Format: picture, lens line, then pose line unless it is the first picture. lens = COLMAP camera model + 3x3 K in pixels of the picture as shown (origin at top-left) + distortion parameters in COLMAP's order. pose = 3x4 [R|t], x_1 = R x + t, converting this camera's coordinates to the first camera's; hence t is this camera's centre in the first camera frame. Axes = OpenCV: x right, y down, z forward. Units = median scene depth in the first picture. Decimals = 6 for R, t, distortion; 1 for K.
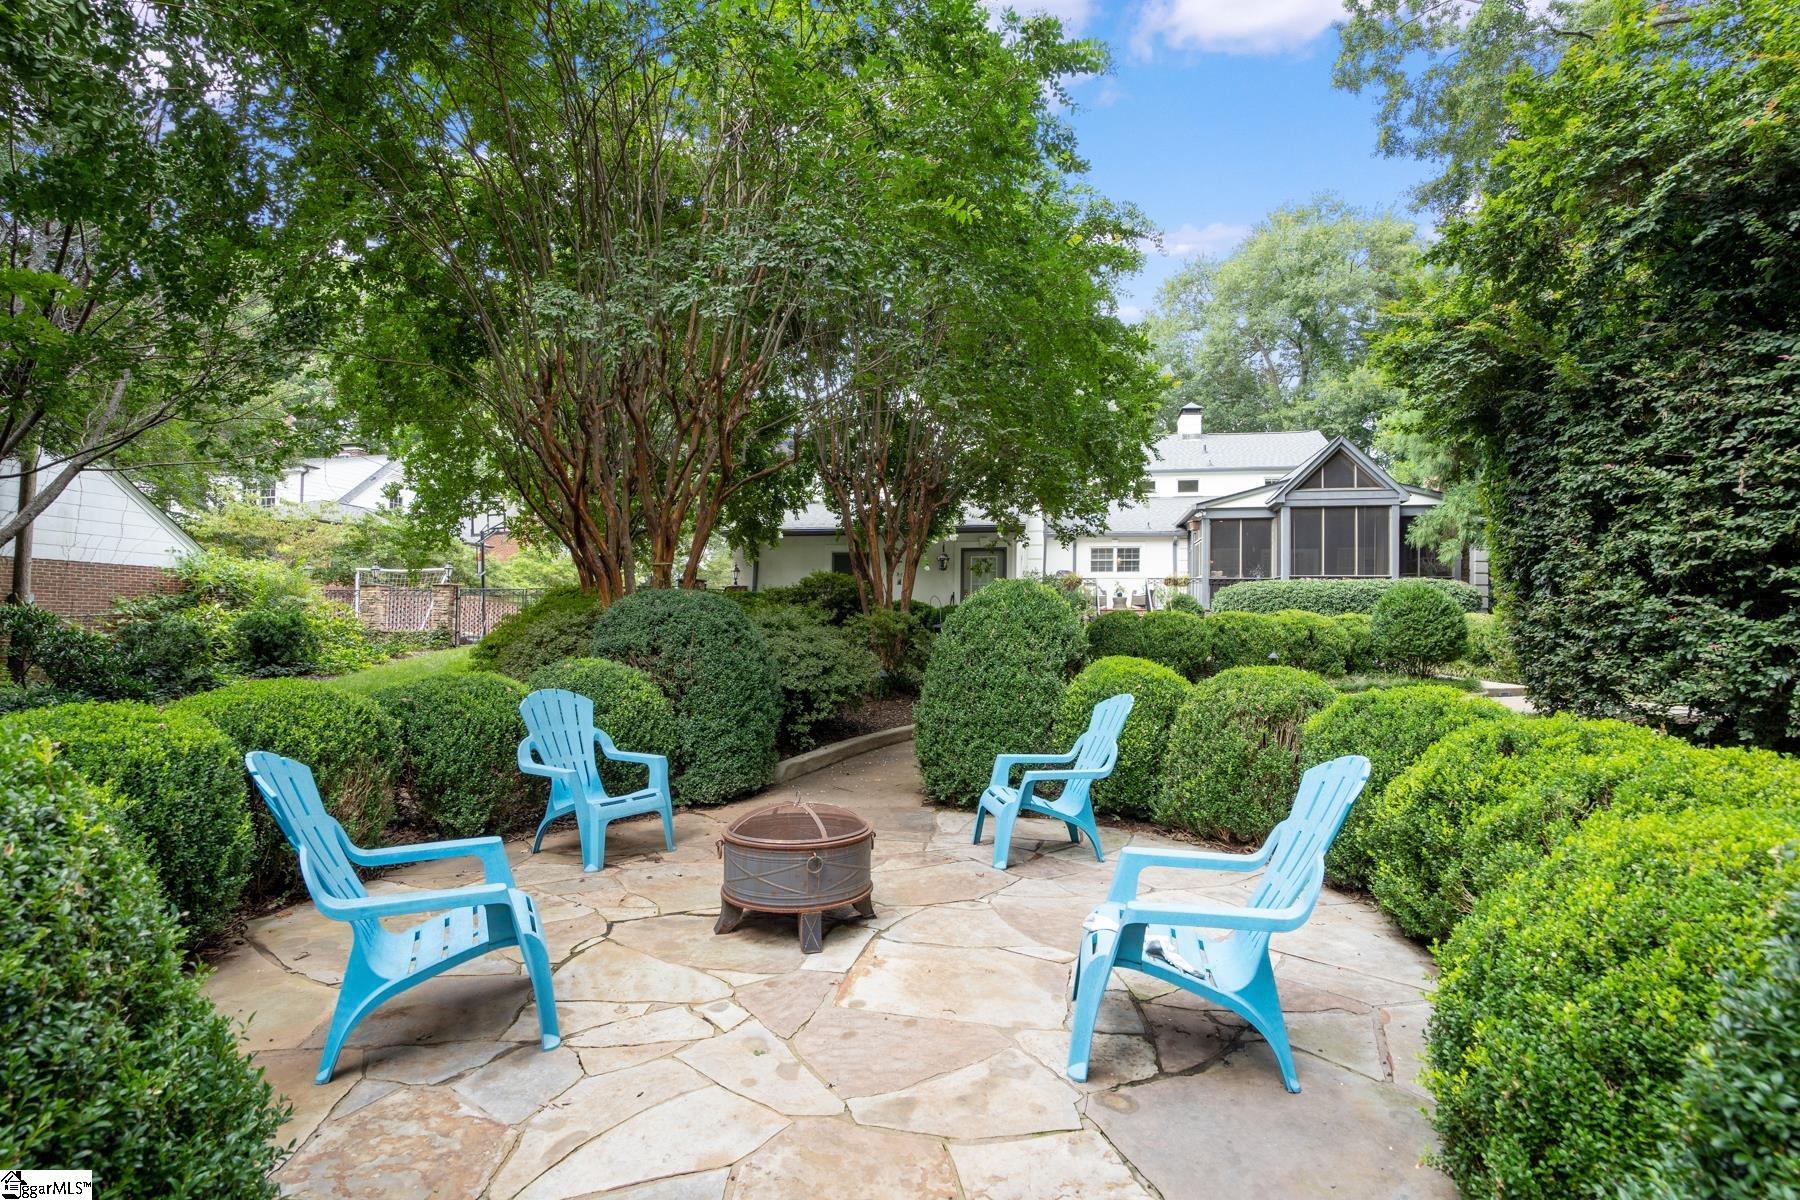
lens RADIAL K [[824.0, 0, 910.3], [0, 824.0, 602.3], [0, 0, 1]] dist [-0.003340, 0.001456]
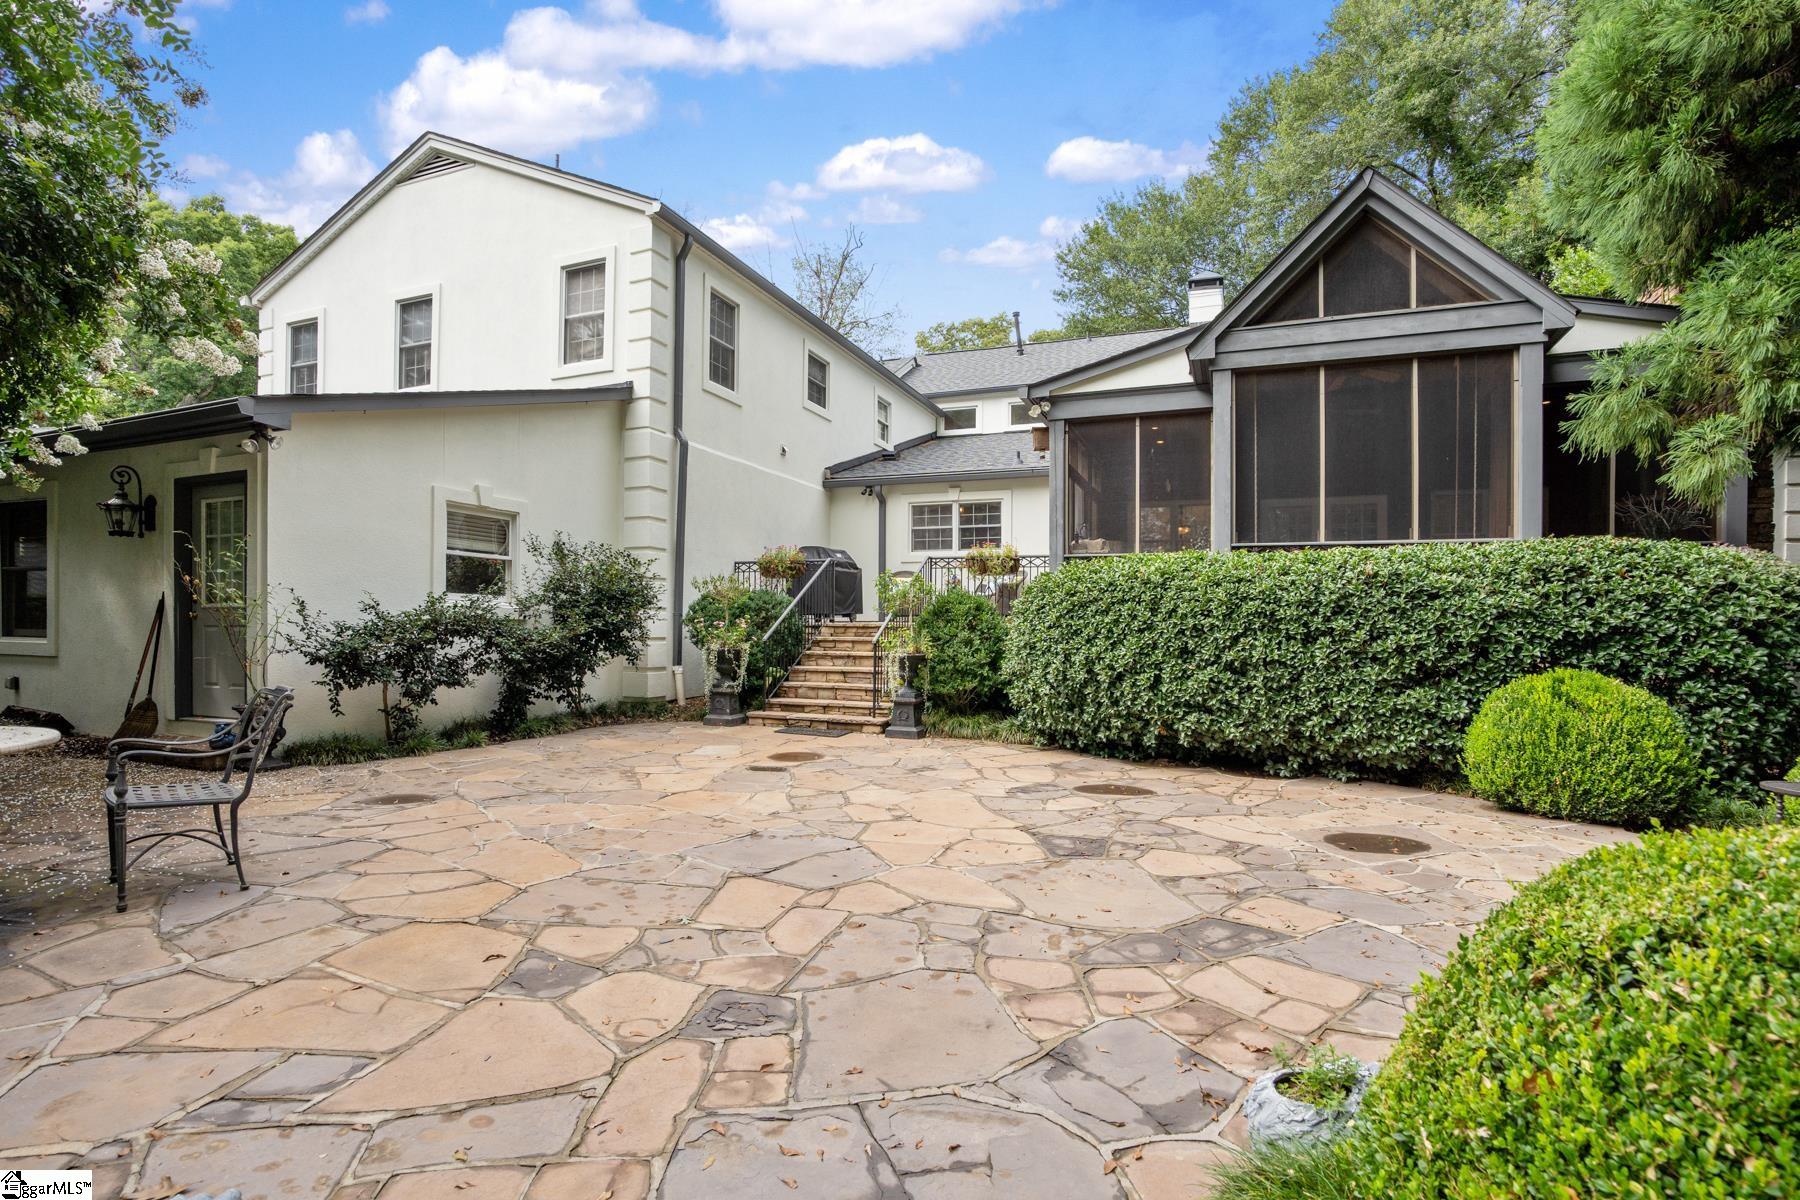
lens RADIAL K [[824.0, 0, 893.4], [0, 824.0, 603.5], [0, 0, 1]] dist [-0.003340, 0.001456]
pose [[0.978185, -0.004011, -0.207696, 0.386979], [0.005076, 0.999977, 0.004595, -0.006401], [0.207673, -0.005550, 0.978183, 0.582896]]
